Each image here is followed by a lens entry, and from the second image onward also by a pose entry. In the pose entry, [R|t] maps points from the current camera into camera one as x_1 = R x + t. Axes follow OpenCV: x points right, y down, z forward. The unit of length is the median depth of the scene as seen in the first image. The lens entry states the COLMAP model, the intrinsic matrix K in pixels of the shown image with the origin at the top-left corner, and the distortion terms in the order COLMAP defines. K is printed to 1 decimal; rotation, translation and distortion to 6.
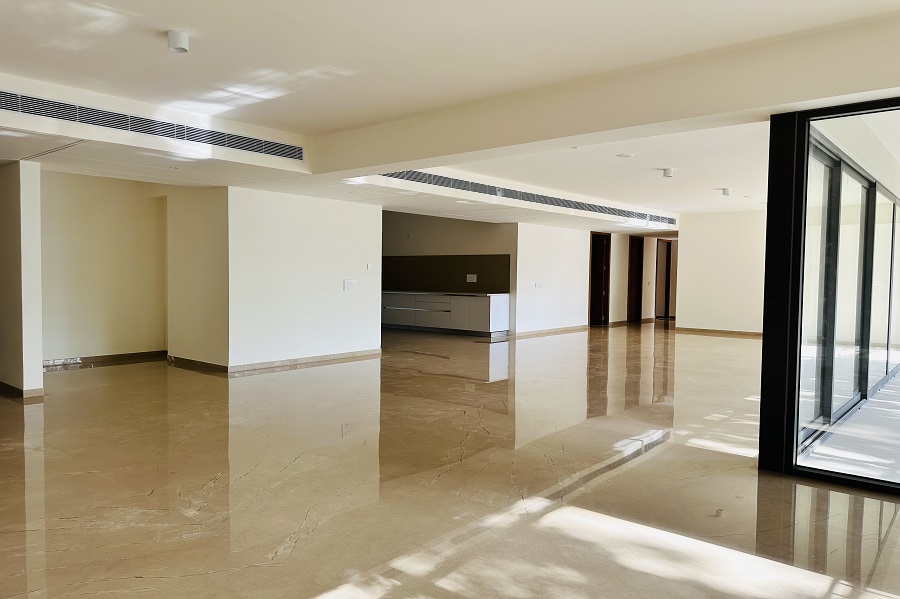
lens RADIAL K [[632.5, 0, 452.6], [0, 632.5, 299.8], [0, 0, 1]] dist [0.054925, -0.062177]
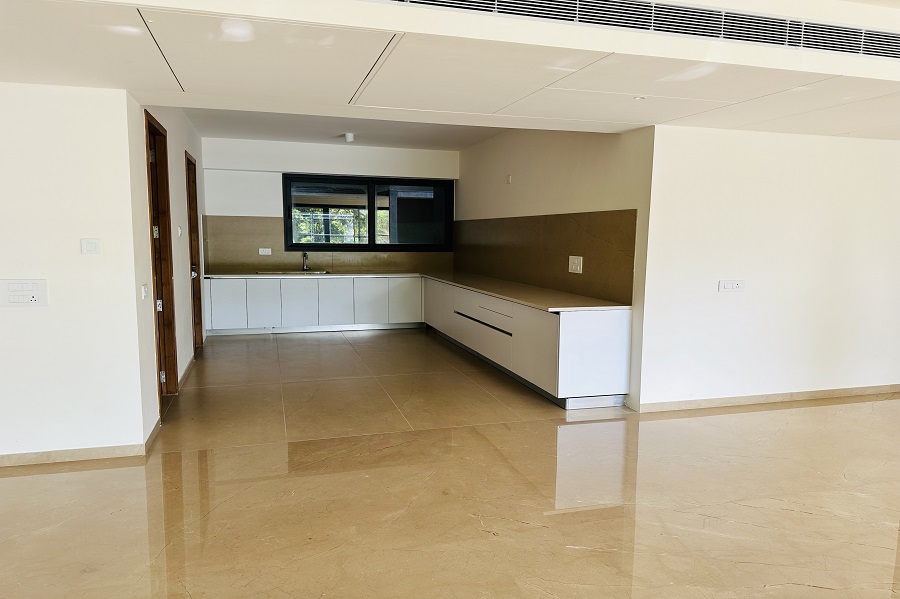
lens RADIAL K [[632.5, 0, 449.7], [0, 632.5, 303.3], [0, 0, 1]] dist [0.054925, -0.062177]
pose [[0.836816, 0.057463, -0.544460, 0.215785], [-0.022549, 0.997250, 0.070593, -0.038344], [0.547020, -0.046797, 0.835811, 0.594663]]
